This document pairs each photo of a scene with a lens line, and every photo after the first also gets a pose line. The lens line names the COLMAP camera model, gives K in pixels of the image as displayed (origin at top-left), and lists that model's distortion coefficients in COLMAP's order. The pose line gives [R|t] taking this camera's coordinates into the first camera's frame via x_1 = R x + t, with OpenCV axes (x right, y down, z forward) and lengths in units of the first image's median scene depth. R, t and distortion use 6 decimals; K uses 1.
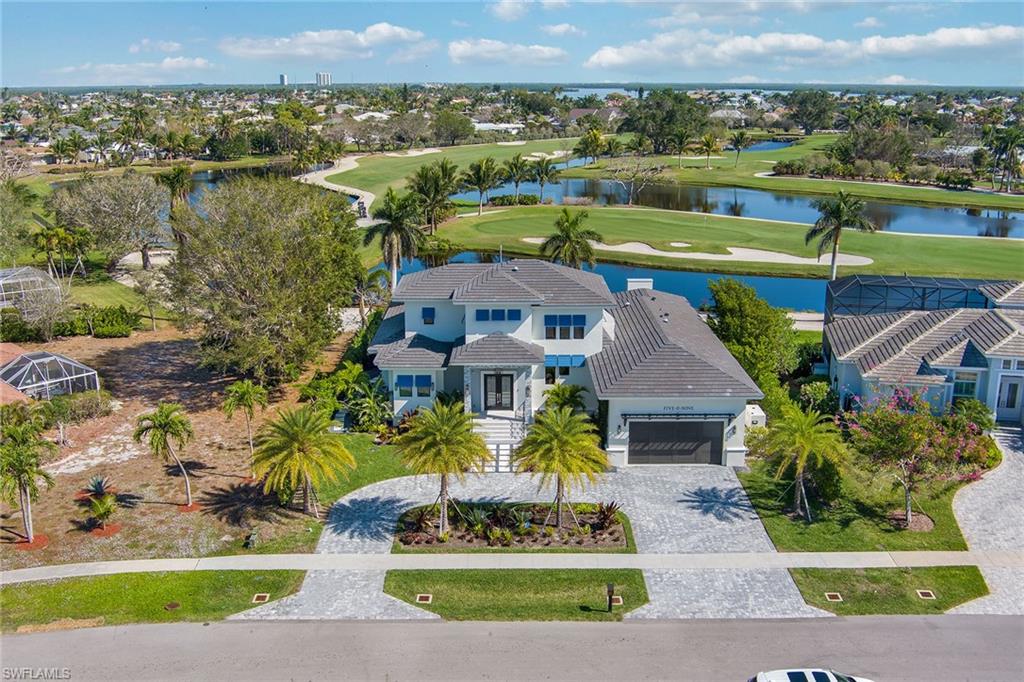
lens RADIAL K [[977.5, 0, 512.0], [0, 977.5, 341.0], [0, 0, 1]] dist [-0.045633, -0.013582]
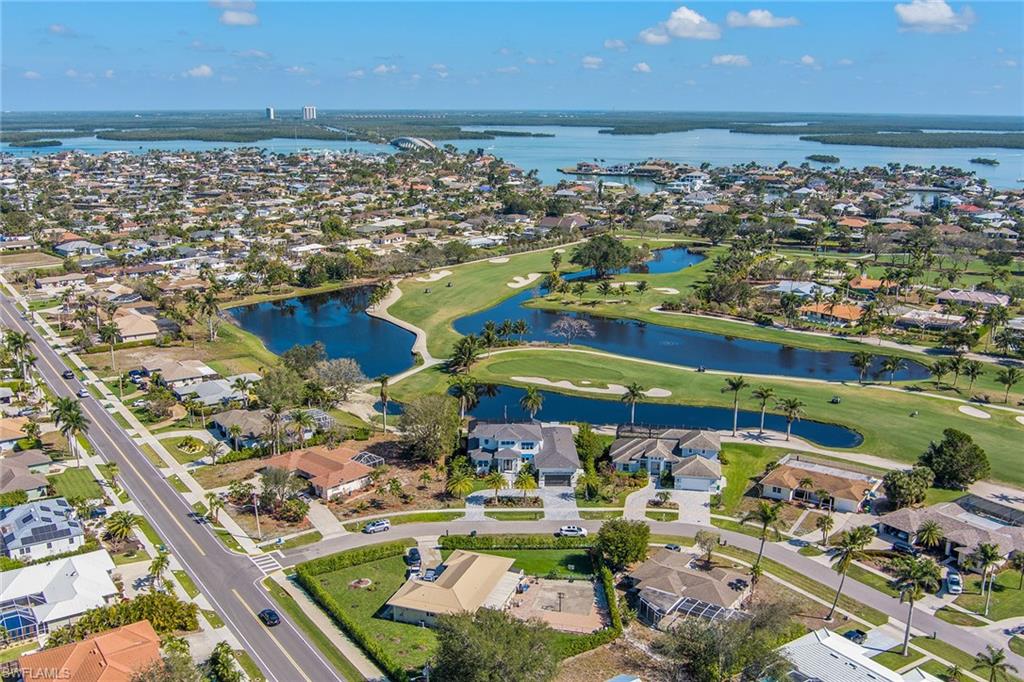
lens RADIAL K [[977.5, 0, 512.0], [0, 977.5, 341.0], [0, 0, 1]] dist [-0.045633, -0.013582]
pose [[0.999764, 0.000015, 0.021733, -0.086208], [0.000480, 0.999741, -0.022765, -0.354773], [-0.021728, 0.022771, 0.999505, -2.820477]]
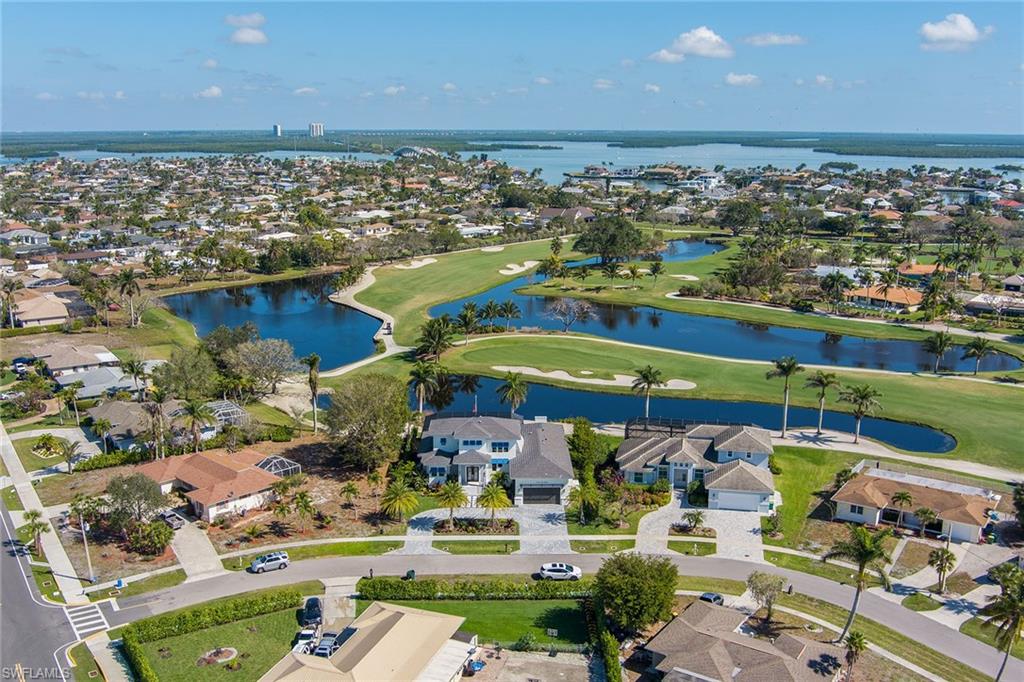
lens RADIAL K [[977.5, 0, 512.0], [0, 977.5, 341.0], [0, 0, 1]] dist [-0.045633, -0.013582]
pose [[0.999928, 0.000817, 0.011948, 0.064179], [-0.000297, 0.999053, -0.043513, -0.202023], [-0.011972, 0.043507, 0.998981, -1.674920]]
